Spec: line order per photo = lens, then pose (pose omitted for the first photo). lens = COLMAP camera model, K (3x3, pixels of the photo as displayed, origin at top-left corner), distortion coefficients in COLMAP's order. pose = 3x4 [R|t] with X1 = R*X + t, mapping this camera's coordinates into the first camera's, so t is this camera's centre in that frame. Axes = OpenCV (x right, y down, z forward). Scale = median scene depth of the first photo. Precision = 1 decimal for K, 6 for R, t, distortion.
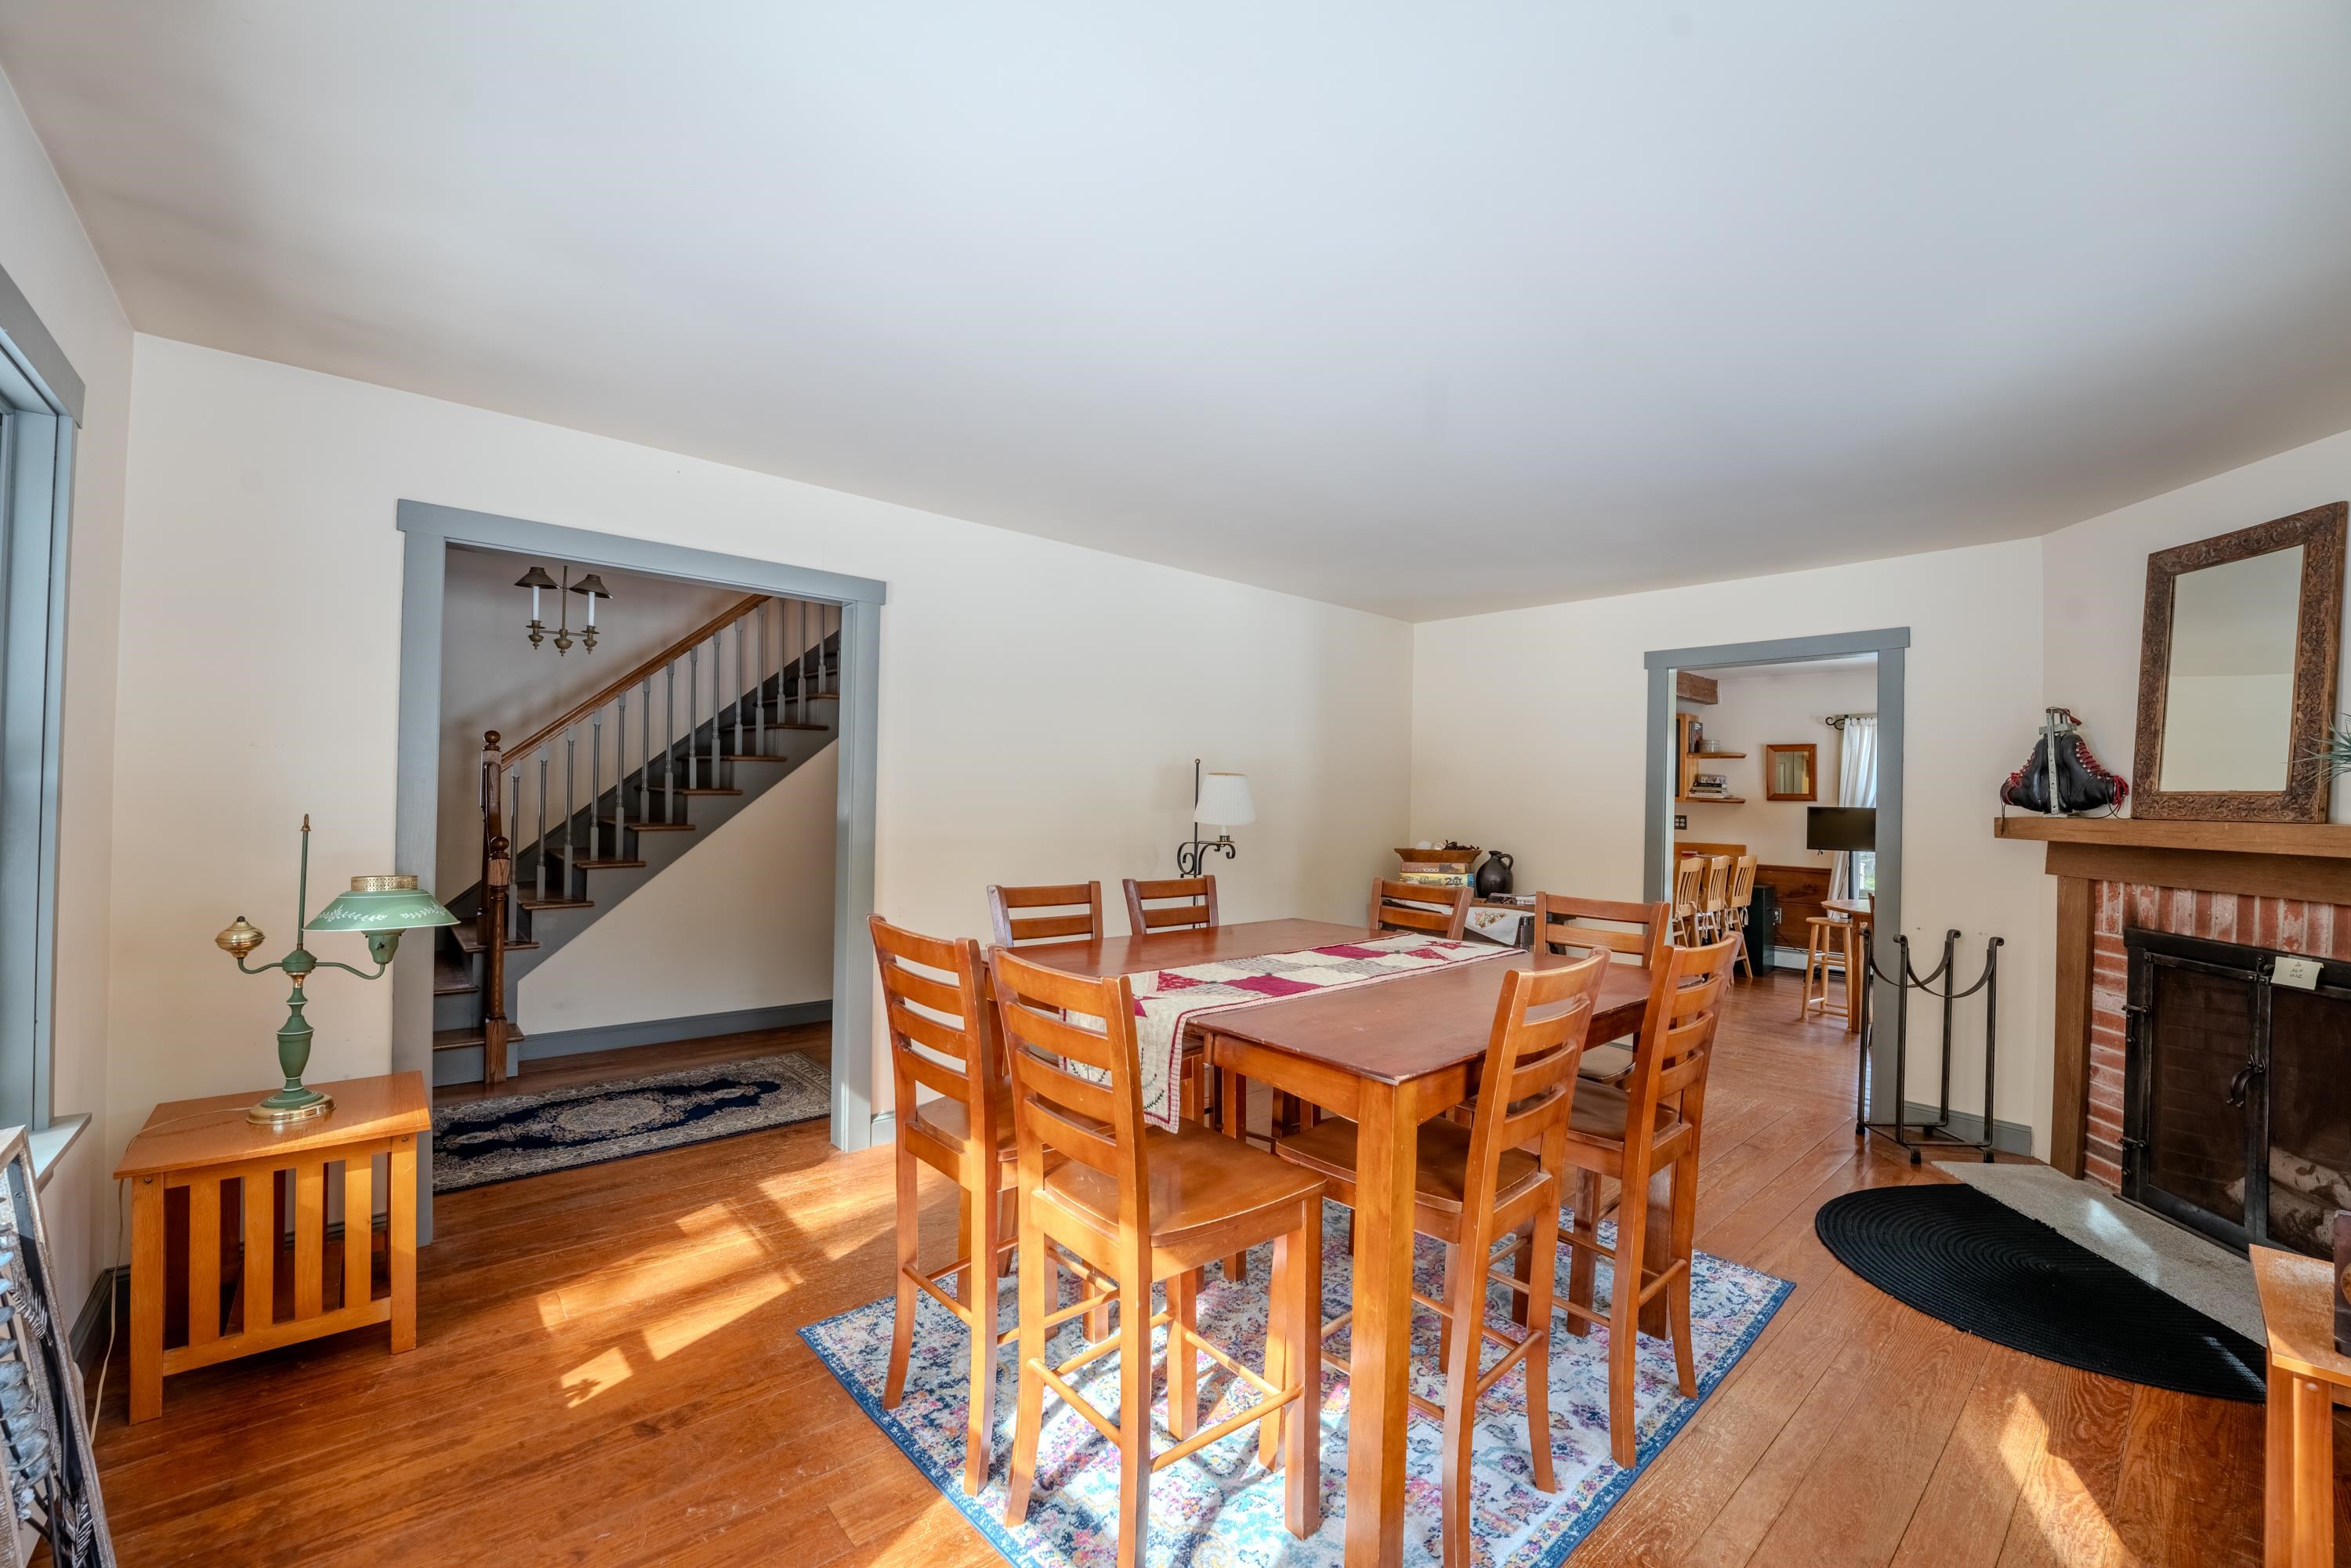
lens RADIAL K [[956.2, 0, 1176.9], [0, 956.2, 776.6], [0, 0, 1]] dist [-0.030704, 0.004122]
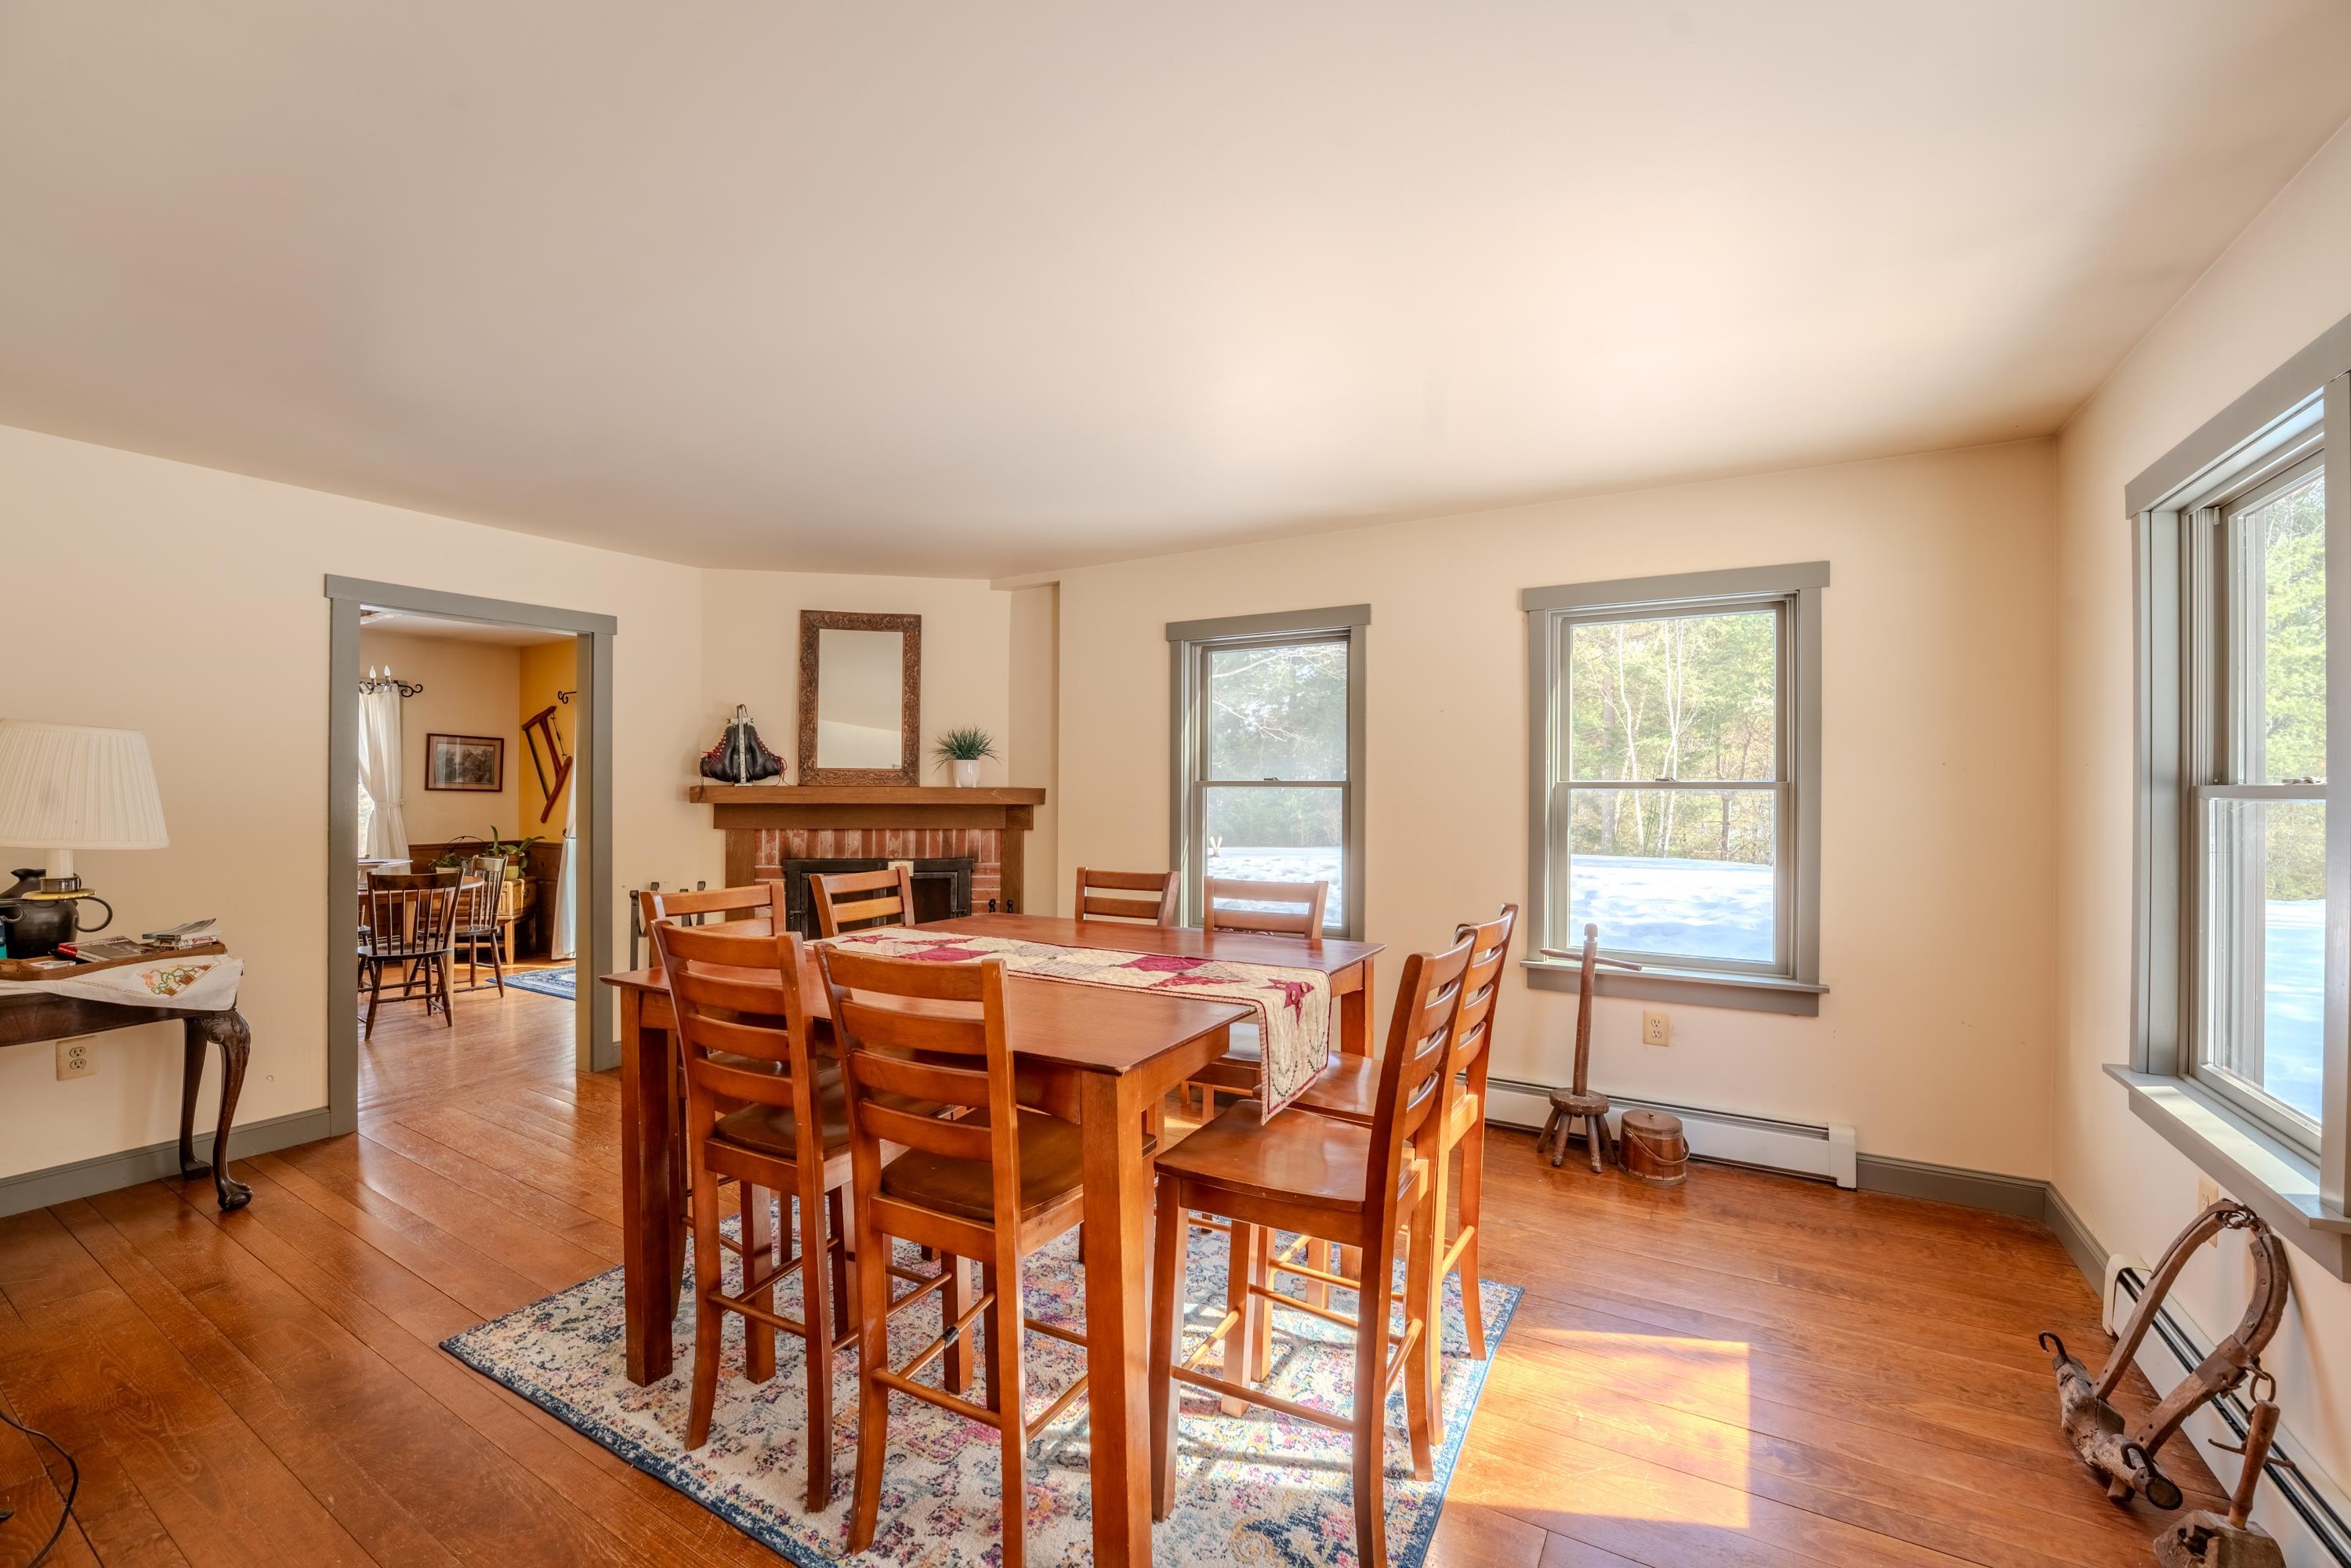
lens RADIAL K [[956.2, 0, 1172.8], [0, 956.2, 787.7], [0, 0, 1]] dist [-0.030704, 0.004122]
pose [[-0.309298, -0.022887, 0.950690, -0.596852], [-0.028775, 0.999478, 0.014699, 0.008599], [-0.950530, -0.022810, -0.309795, 0.884674]]
